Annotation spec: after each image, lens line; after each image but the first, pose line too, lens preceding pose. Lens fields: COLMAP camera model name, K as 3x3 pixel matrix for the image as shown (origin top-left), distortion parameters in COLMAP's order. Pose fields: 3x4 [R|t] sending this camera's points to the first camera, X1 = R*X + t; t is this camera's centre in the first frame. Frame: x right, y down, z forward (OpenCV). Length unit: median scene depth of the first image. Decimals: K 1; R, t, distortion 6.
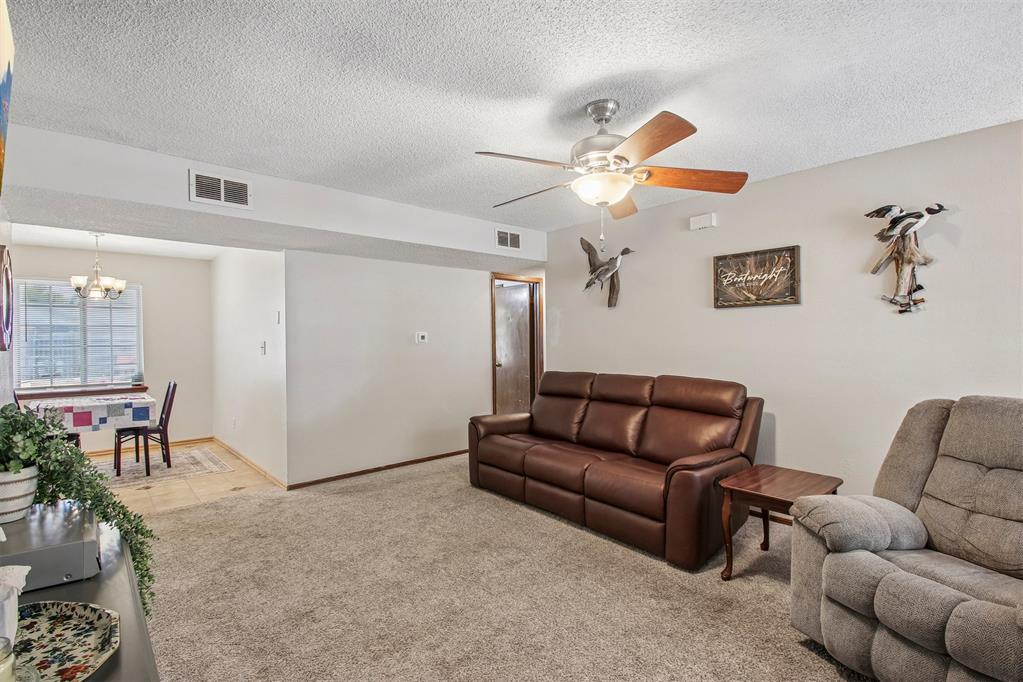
lens RADIAL K [[480.1, 0, 510.8], [0, 480.1, 342.1], [0, 0, 1]] dist [0.003101, -0.010356]
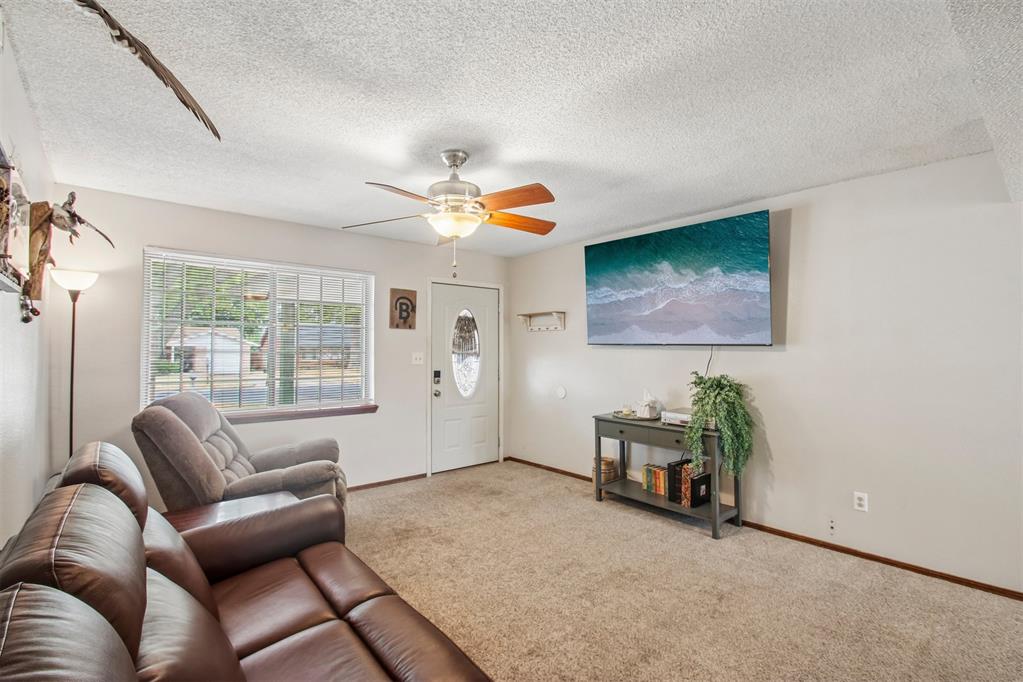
lens RADIAL K [[472.3, 0, 506.6], [0, 472.3, 343.6], [0, 0, 1]] dist [0.002597, -0.009121]
pose [[-0.999436, 0.011200, 0.031643, 0.020570], [0.011098, 0.999933, -0.003408, -0.013302], [-0.031679, -0.003055, -0.999493, 1.537485]]
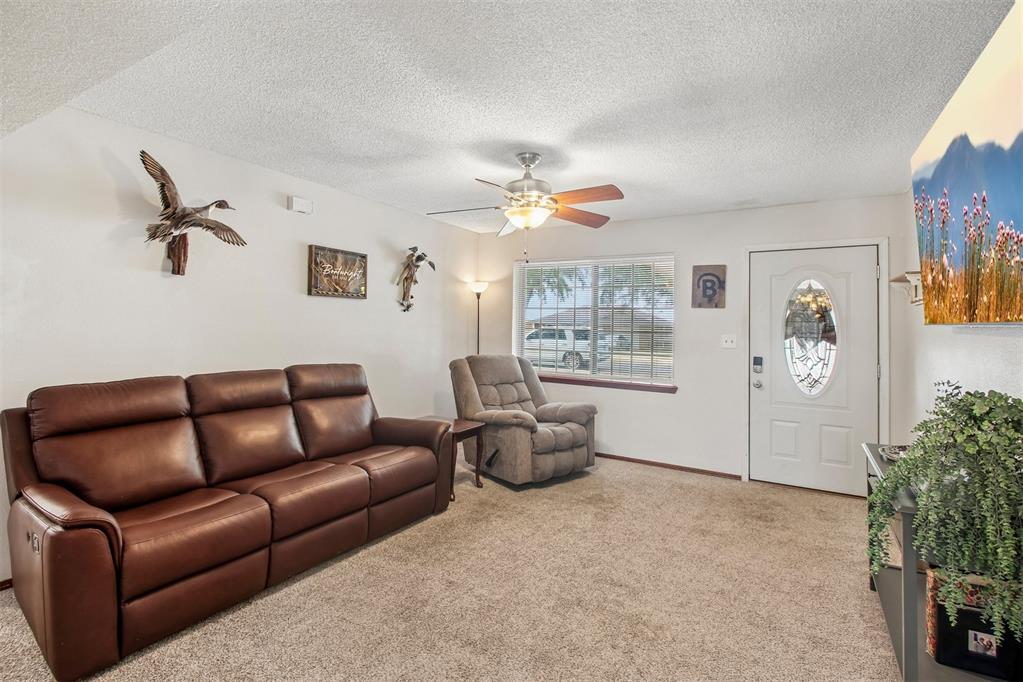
lens RADIAL K [[484.5, 0, 501.4], [0, 484.5, 318.8], [0, 0, 1]] dist [0.002187, -0.000128]
pose [[-0.297580, 0.019727, 0.954493, -0.767476], [-0.007990, 0.999700, -0.023152, -0.000029], [-0.954663, -0.014516, -0.297333, 1.049628]]
